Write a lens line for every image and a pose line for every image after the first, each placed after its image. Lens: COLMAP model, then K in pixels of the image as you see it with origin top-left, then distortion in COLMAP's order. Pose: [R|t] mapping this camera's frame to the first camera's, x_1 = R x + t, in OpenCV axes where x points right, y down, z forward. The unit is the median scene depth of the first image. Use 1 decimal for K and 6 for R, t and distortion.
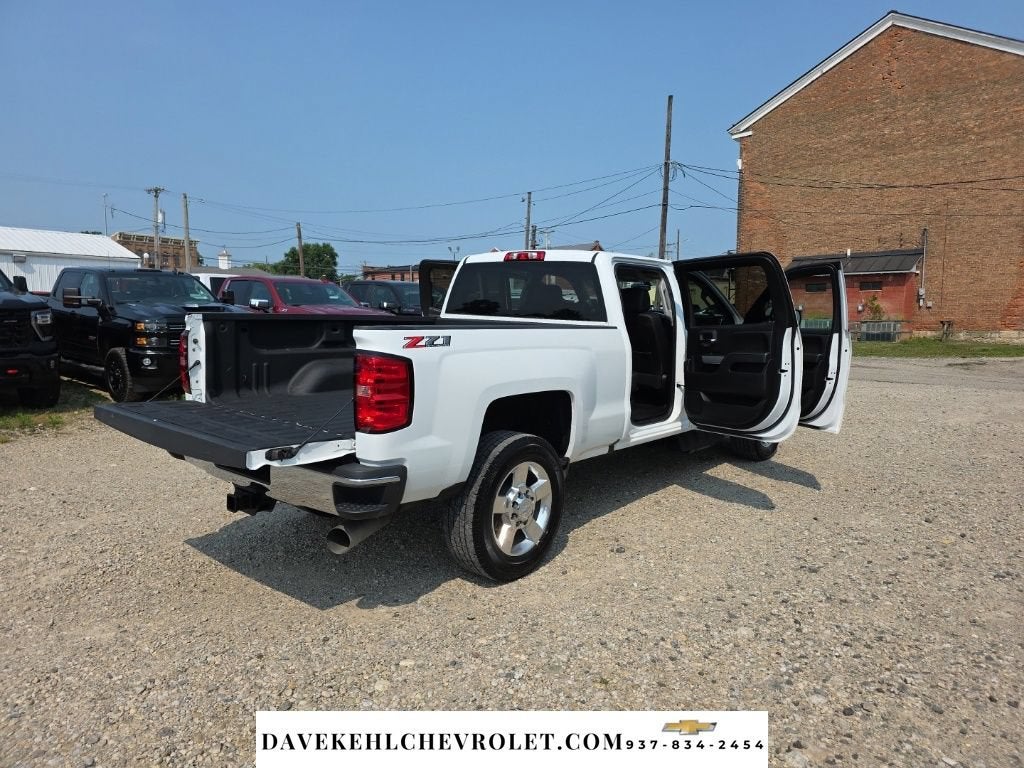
lens RADIAL K [[713.9, 0, 508.9], [0, 713.9, 390.5], [0, 0, 1]] dist [0.051250, -0.048515]
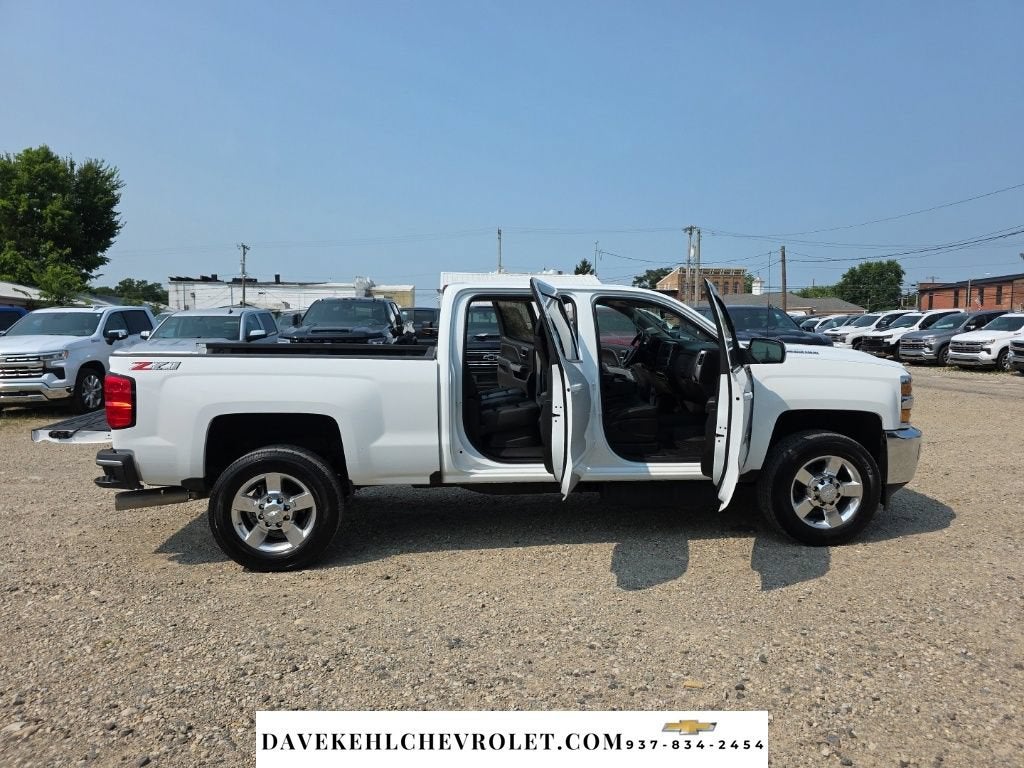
lens RADIAL K [[713.9, 0, 518.7], [0, 713.9, 383.6], [0, 0, 1]] dist [0.051250, -0.048515]
pose [[0.682585, 0.045080, -0.729415, 0.836720], [-0.075530, 0.997102, -0.009057, -0.046428], [0.726893, 0.061275, 0.684012, 0.353201]]
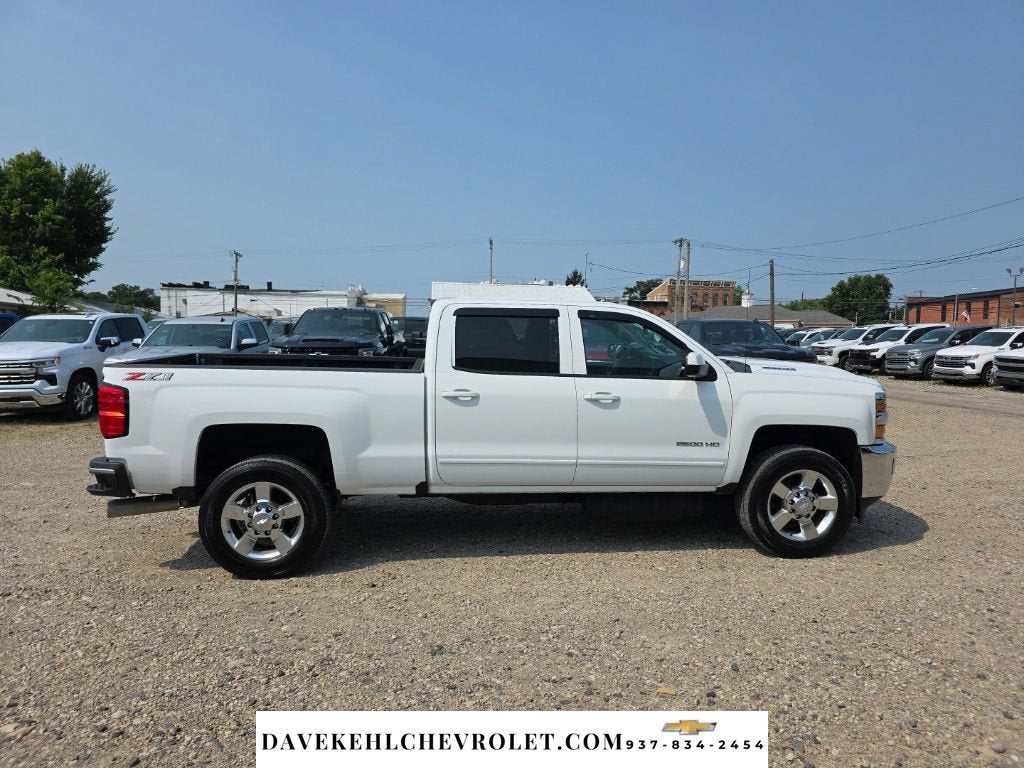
lens RADIAL K [[713.9, 0, 514.8], [0, 713.9, 385.7], [0, 0, 1]] dist [0.051250, -0.048515]
pose [[0.687145, 0.045241, -0.725111, 0.858712], [-0.085022, 0.996209, -0.018415, -0.053276], [0.721529, 0.074304, 0.688386, 0.342599]]
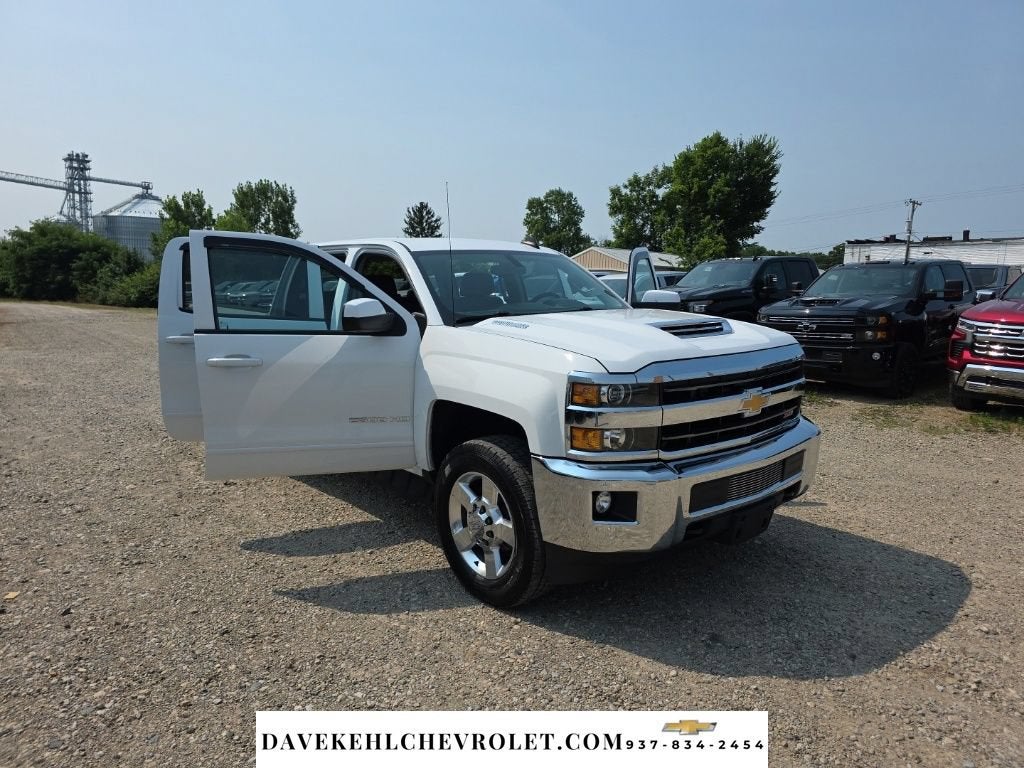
lens RADIAL K [[713.9, 0, 514.8], [0, 713.9, 381.4], [0, 0, 1]] dist [0.051250, -0.048515]
pose [[-0.231376, 0.110124, -0.966612, 1.017541], [-0.120506, 0.982677, 0.140799, -0.154334], [0.965372, 0.149060, -0.214097, 1.319154]]
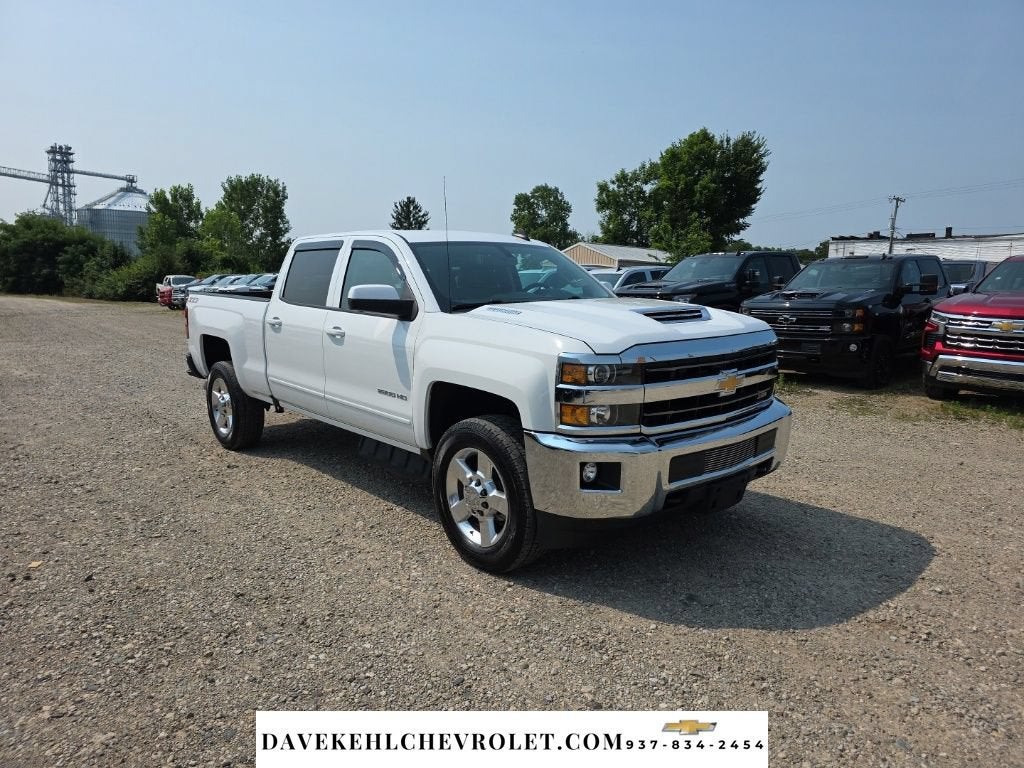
lens RADIAL K [[713.9, 0, 511.8], [0, 713.9, 387.4], [0, 0, 1]] dist [0.051250, -0.048515]
pose [[-0.218087, 0.123408, -0.968095, 1.059394], [-0.123409, 0.980523, 0.152793, -0.148156], [0.968095, 0.152794, -0.198610, 1.324627]]
